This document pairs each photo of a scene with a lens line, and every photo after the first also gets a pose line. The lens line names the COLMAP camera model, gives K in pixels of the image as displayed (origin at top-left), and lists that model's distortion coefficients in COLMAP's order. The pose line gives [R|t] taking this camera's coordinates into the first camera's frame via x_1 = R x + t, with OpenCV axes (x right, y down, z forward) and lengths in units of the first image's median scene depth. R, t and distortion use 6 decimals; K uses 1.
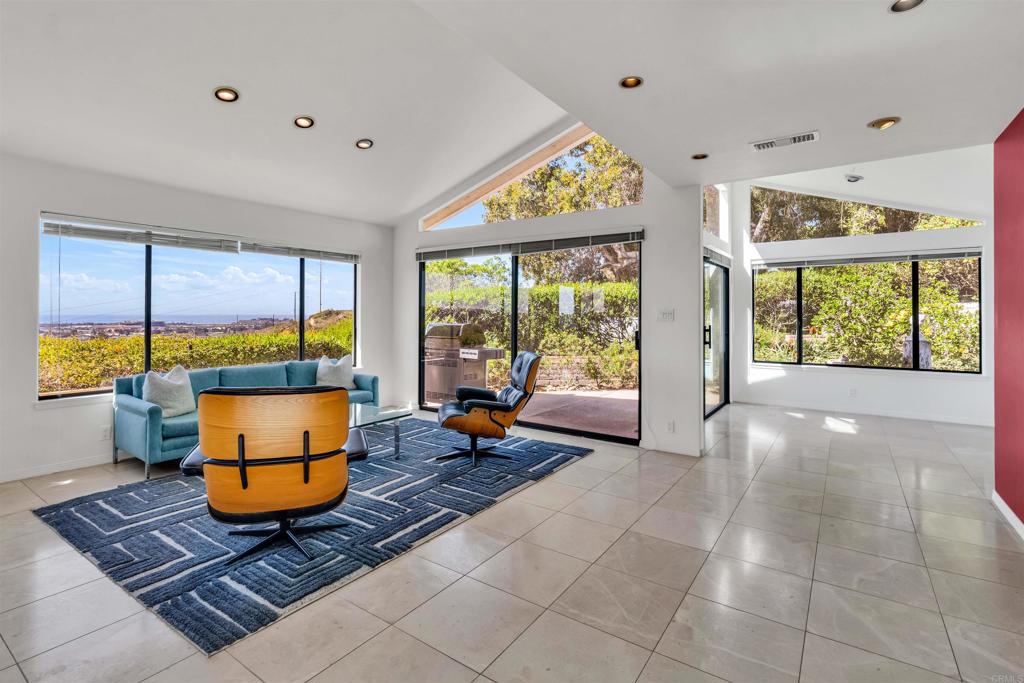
lens RADIAL K [[484.8, 0, 511.5], [0, 484.8, 322.6], [0, 0, 1]] dist [-0.001015, -0.000209]
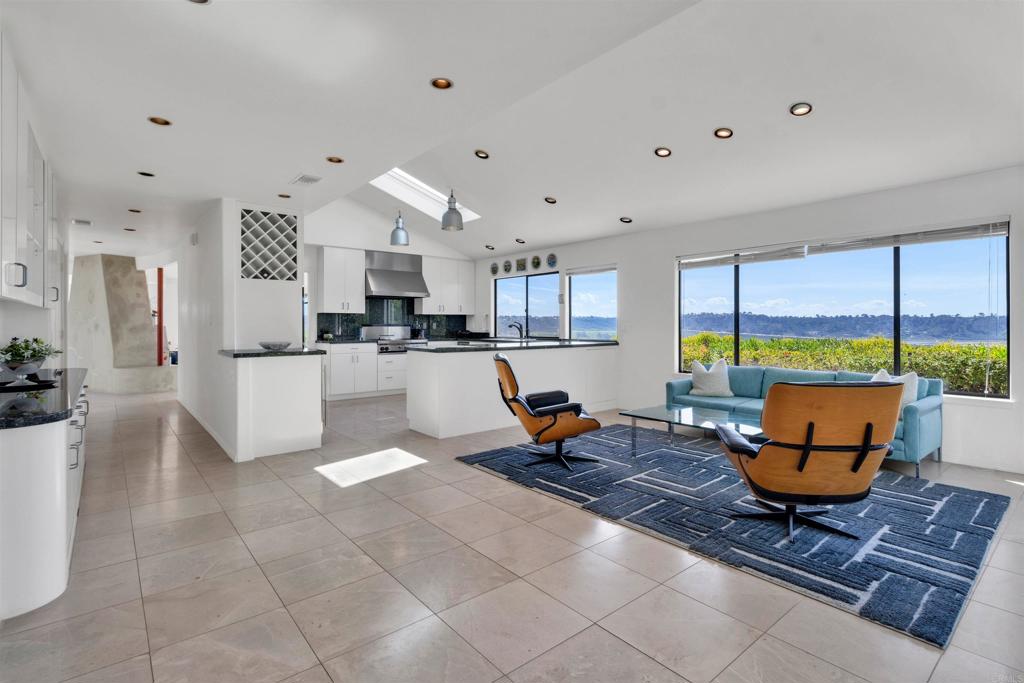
lens RADIAL K [[484.8, 0, 511.5], [0, 484.8, 322.6], [0, 0, 1]] dist [-0.001015, -0.000209]
pose [[-0.269573, -0.003100, -0.962975, 0.710475], [-0.011086, 0.999939, -0.000115, 0.000383], [0.962916, 0.010645, -0.269591, 0.831391]]
